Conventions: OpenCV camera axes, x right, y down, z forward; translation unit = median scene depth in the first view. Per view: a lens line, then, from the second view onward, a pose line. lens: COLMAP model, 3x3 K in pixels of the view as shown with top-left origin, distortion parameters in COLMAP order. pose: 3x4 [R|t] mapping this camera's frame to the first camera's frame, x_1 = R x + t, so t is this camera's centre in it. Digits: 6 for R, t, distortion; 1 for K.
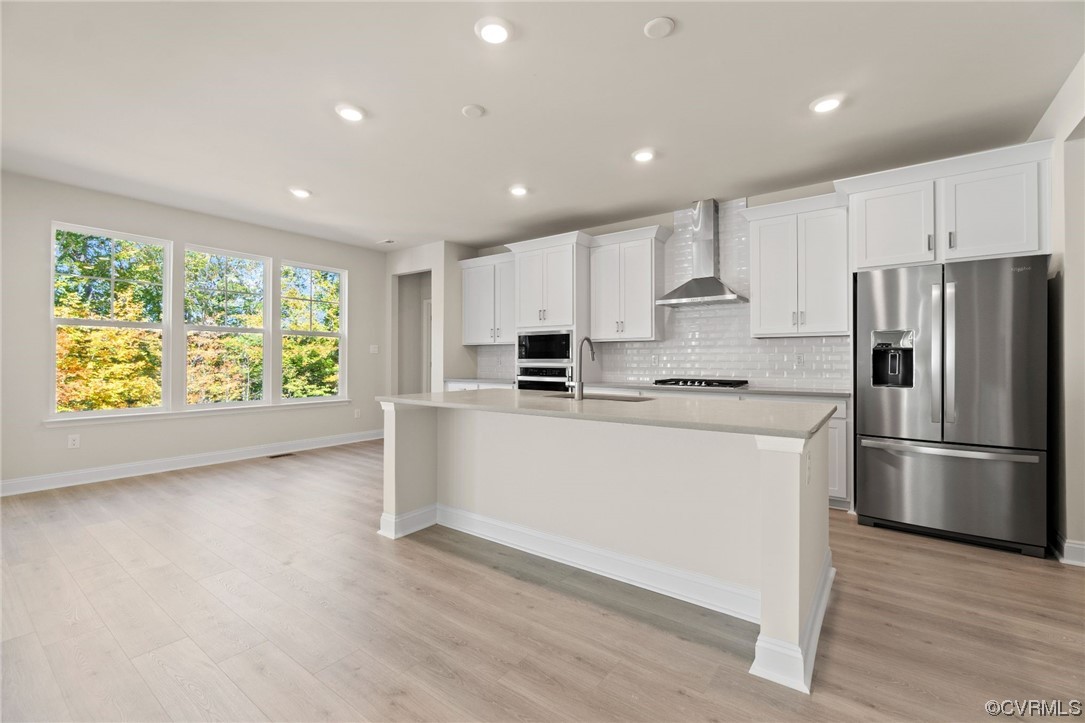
lens RADIAL K [[457.2, 0, 542.5], [0, 457.2, 357.3], [0, 0, 1]] dist [0.015838, 0.000347]
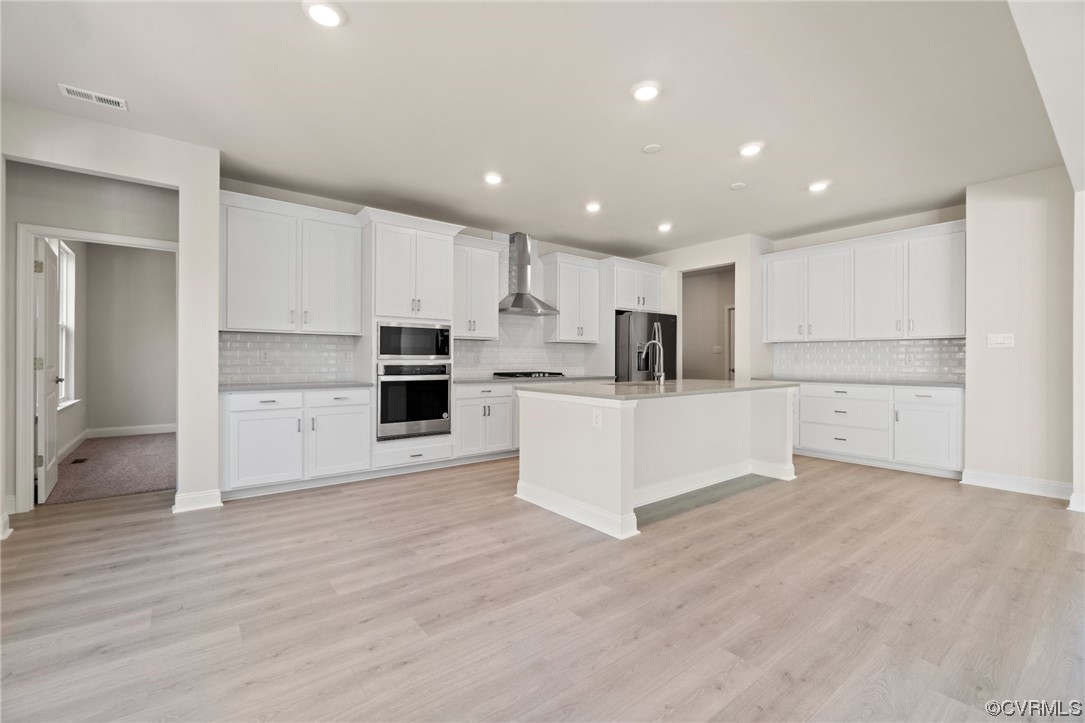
lens RADIAL K [[457.2, 0, 539.5], [0, 457.2, 359.8], [0, 0, 1]] dist [0.015838, 0.000347]
pose [[0.278997, -0.002507, 0.960289, -0.915256], [-0.008171, 0.999954, 0.004984, 0.006912], [-0.960257, -0.009237, 0.278963, 0.627622]]
